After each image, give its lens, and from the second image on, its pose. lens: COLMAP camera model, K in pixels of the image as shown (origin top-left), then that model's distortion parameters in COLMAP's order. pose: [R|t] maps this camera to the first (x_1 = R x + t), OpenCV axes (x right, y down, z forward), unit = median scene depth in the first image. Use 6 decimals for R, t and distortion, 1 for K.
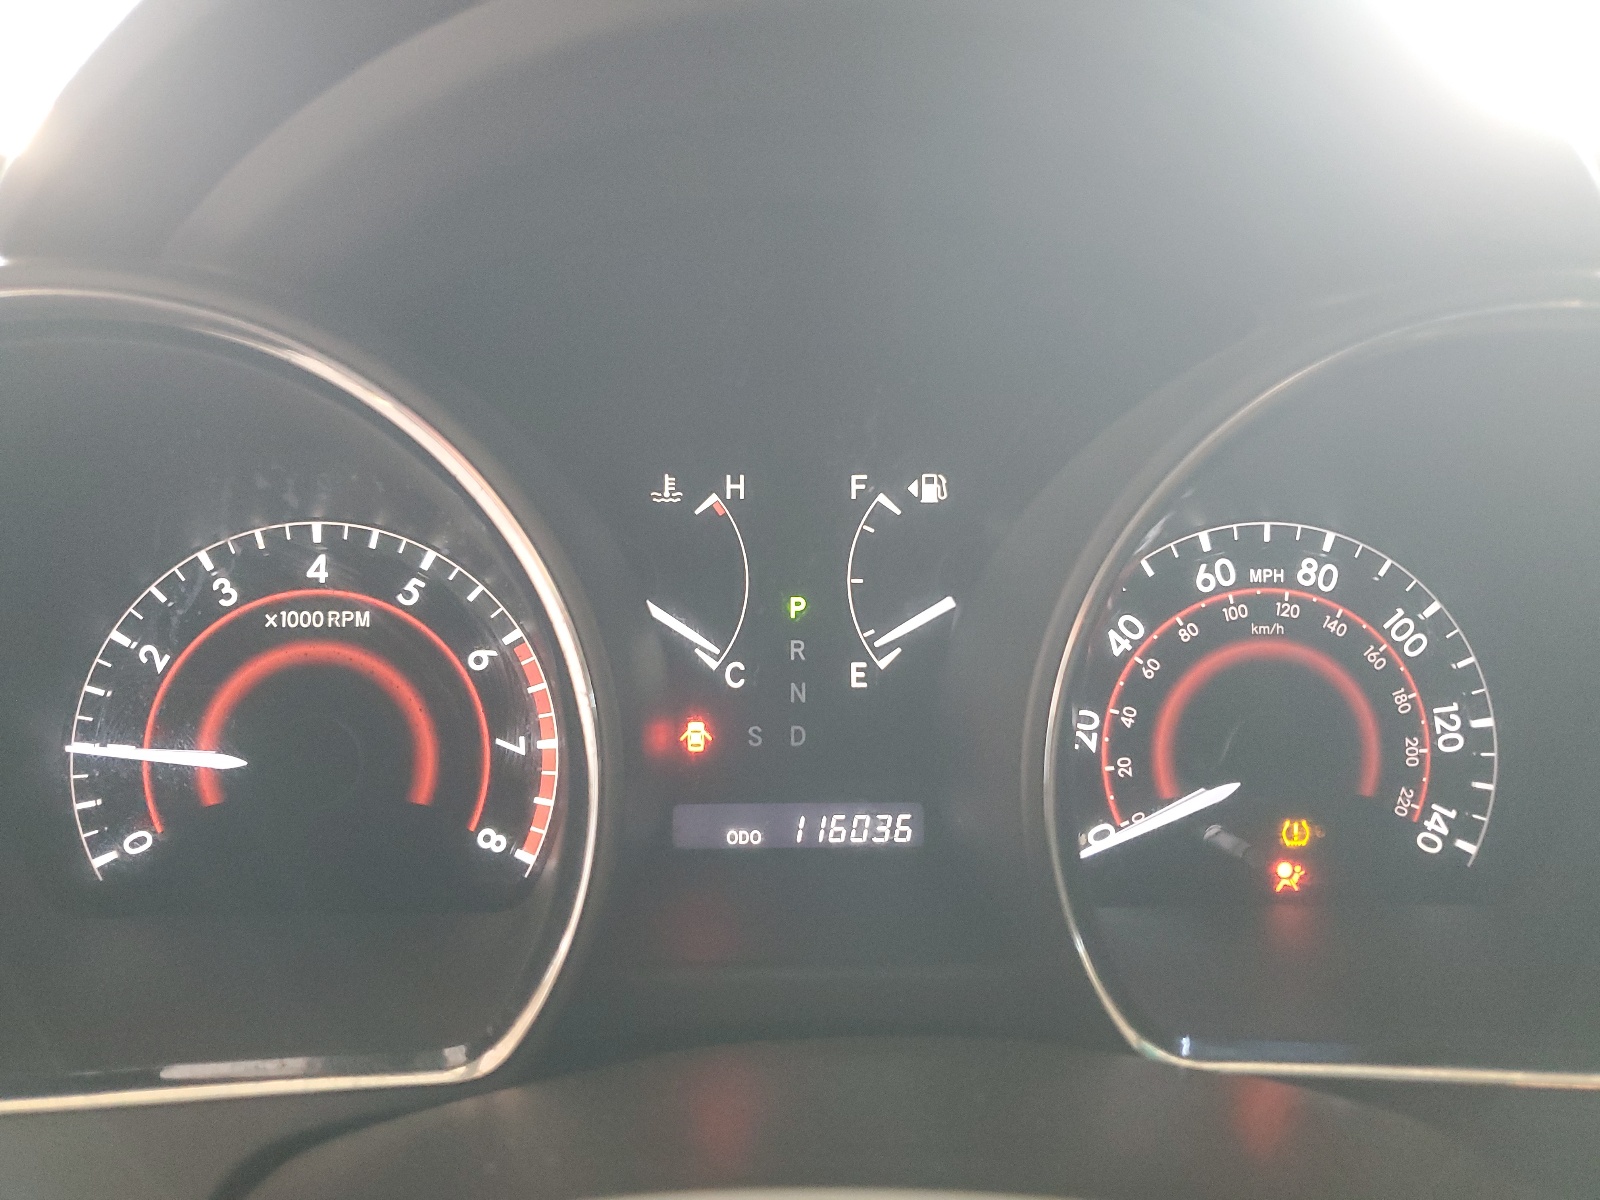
lens RADIAL K [[1227.9, 0, 796.8], [0, 1227.9, 601.6], [0, 0, 1]] dist [-0.010799, -0.002139]
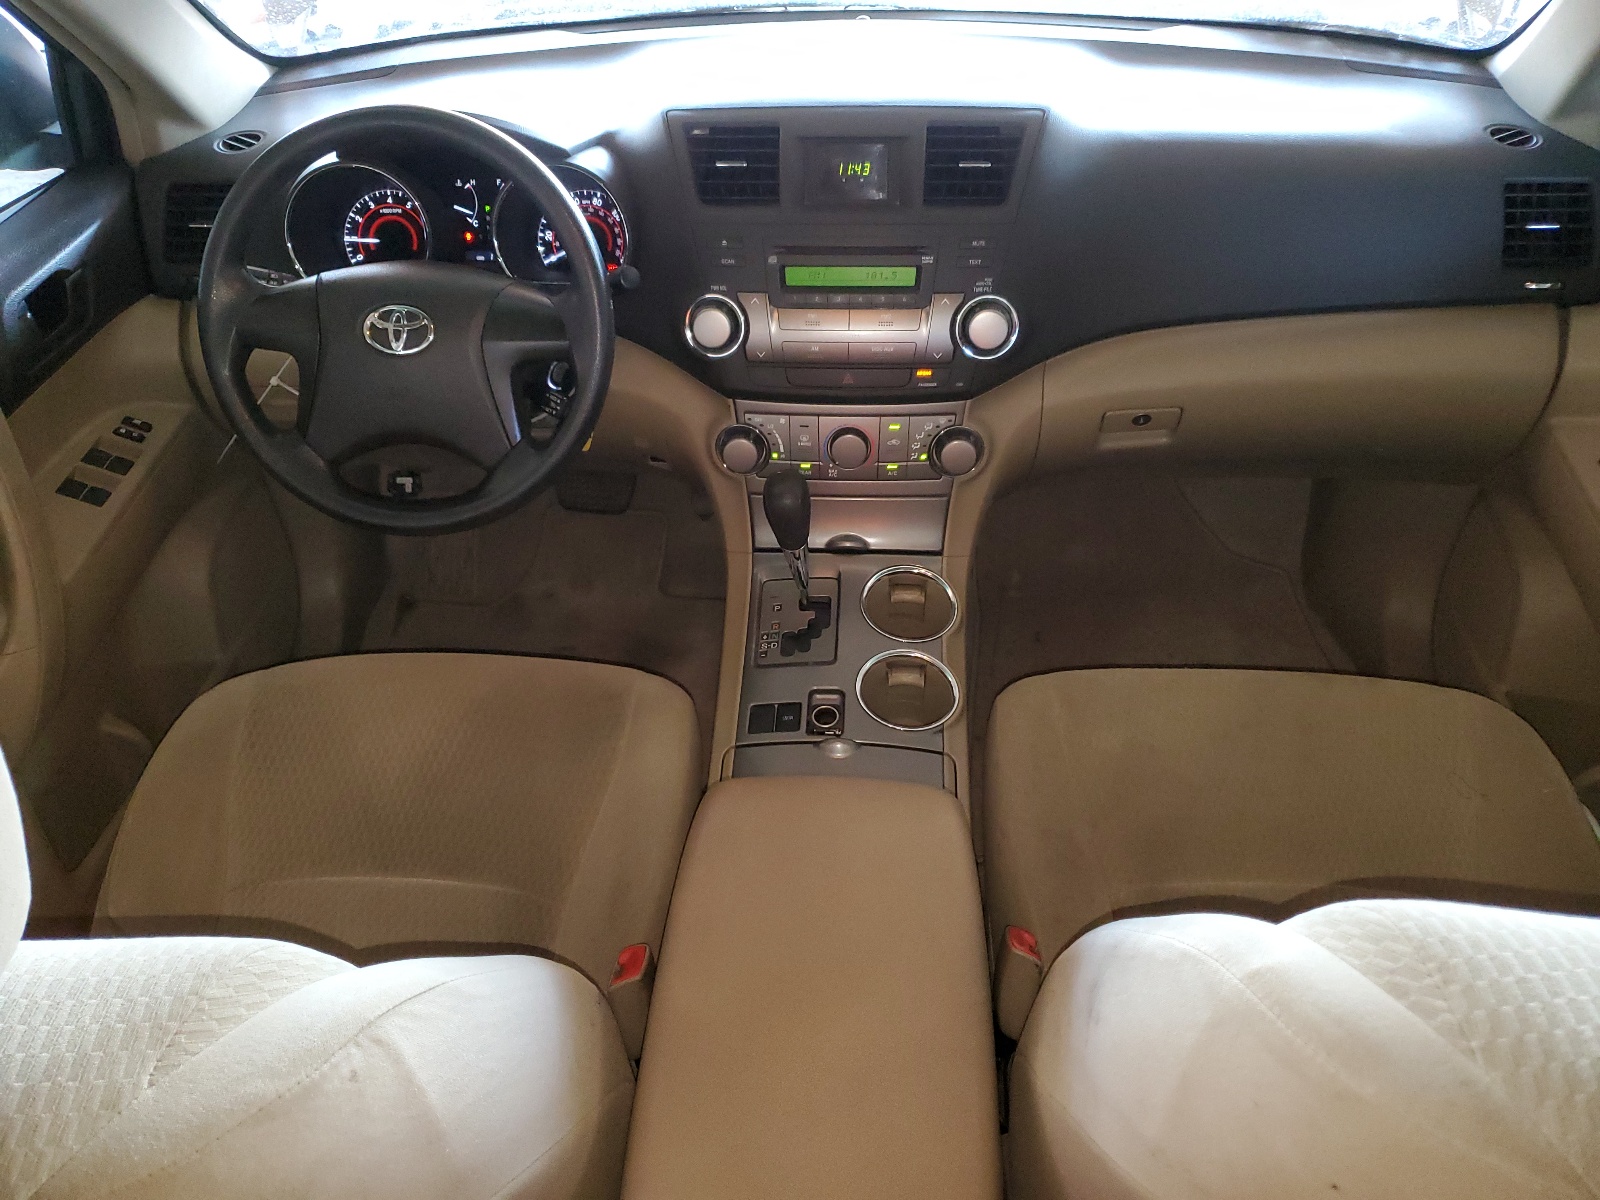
lens RADIAL K [[1227.9, 0, 802.4], [0, 1227.9, 596.9], [0, 0, 1]] dist [-0.010799, -0.002139]
pose [[0.996626, 0.030233, -0.076304, 1.642364], [-0.004376, 0.947937, 0.318427, -0.088282], [0.081959, -0.317019, 0.944871, -3.914627]]
